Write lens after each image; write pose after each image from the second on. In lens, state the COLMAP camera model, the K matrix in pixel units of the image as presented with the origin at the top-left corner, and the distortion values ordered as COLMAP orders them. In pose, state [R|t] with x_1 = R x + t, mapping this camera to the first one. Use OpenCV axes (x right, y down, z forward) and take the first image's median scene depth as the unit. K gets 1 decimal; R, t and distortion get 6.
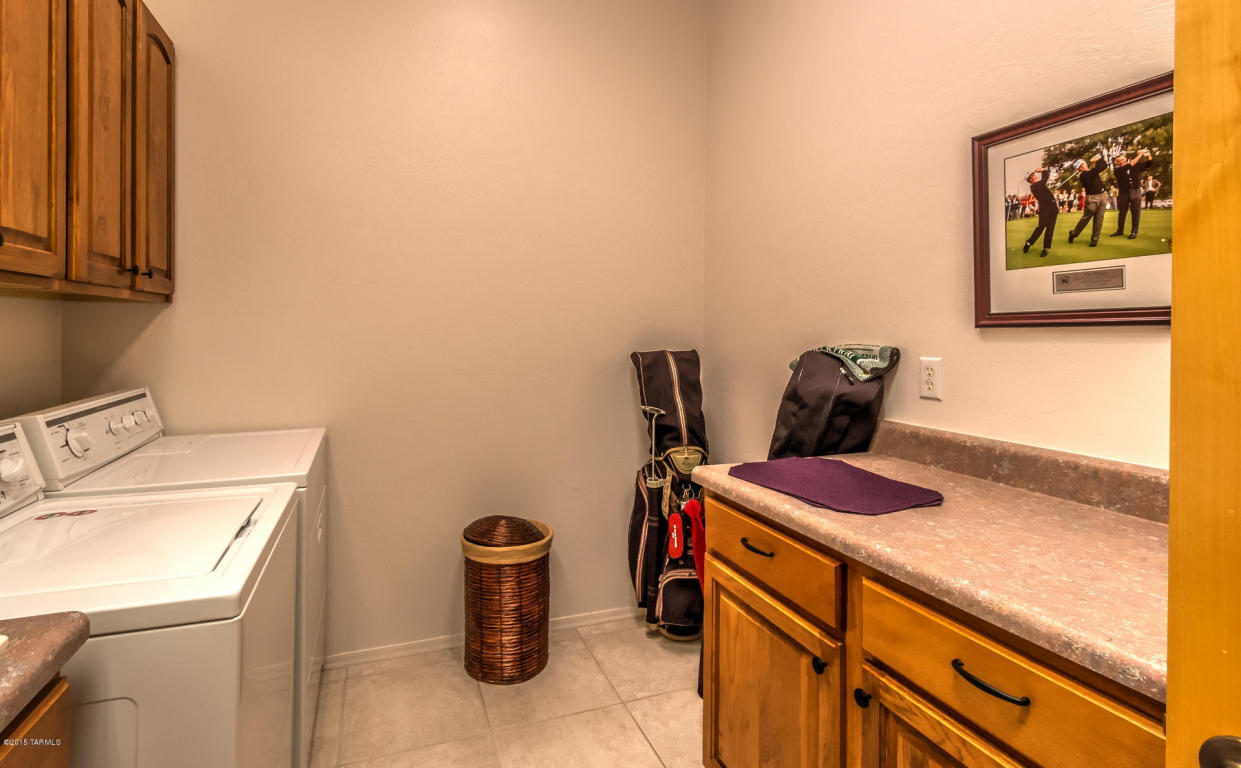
lens RADIAL K [[631.9, 0, 621.9], [0, 631.9, 327.8], [0, 0, 1]] dist [0.000991, 0.000826]
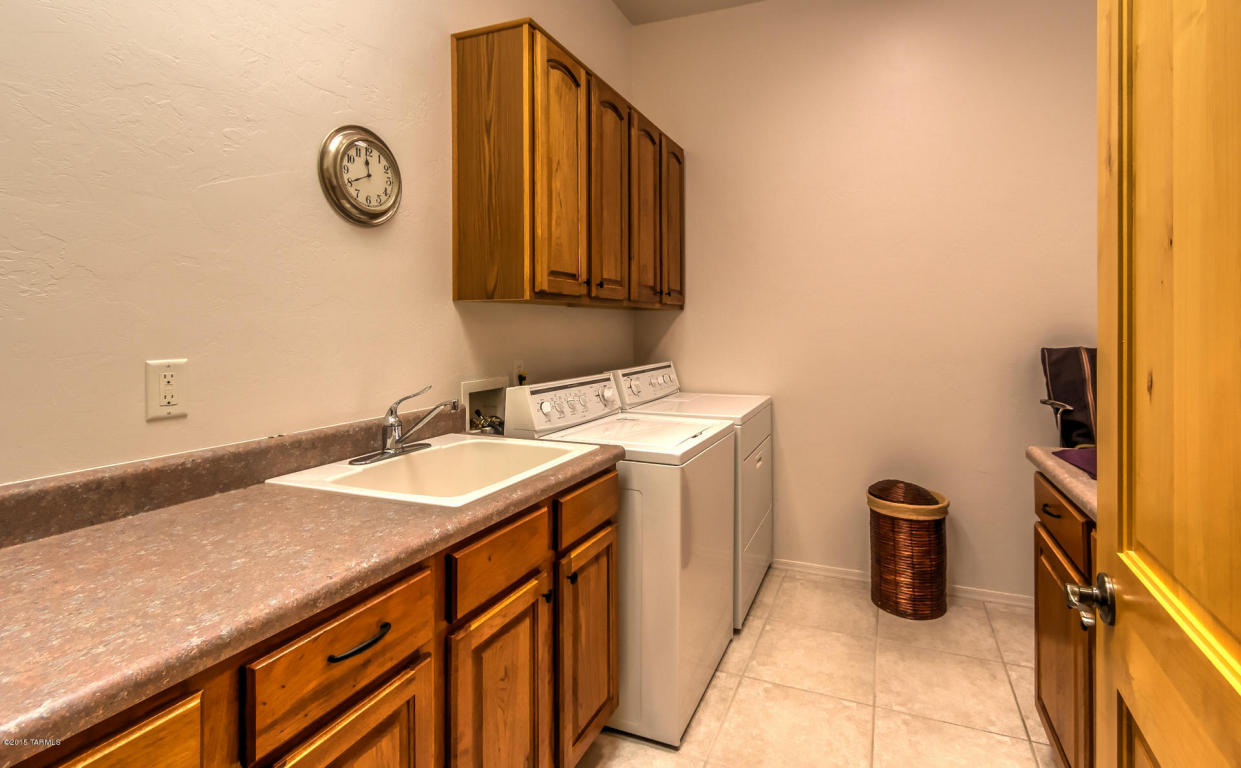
lens RADIAL K [[631.9, 0, 621.9], [0, 631.9, 327.8], [0, 0, 1]] dist [0.000991, 0.000826]
pose [[0.713719, 0.001599, -0.700430, 0.311789], [0.002796, 0.999983, 0.005131, -0.002263], [0.700426, -0.005620, 0.713703, -0.267354]]
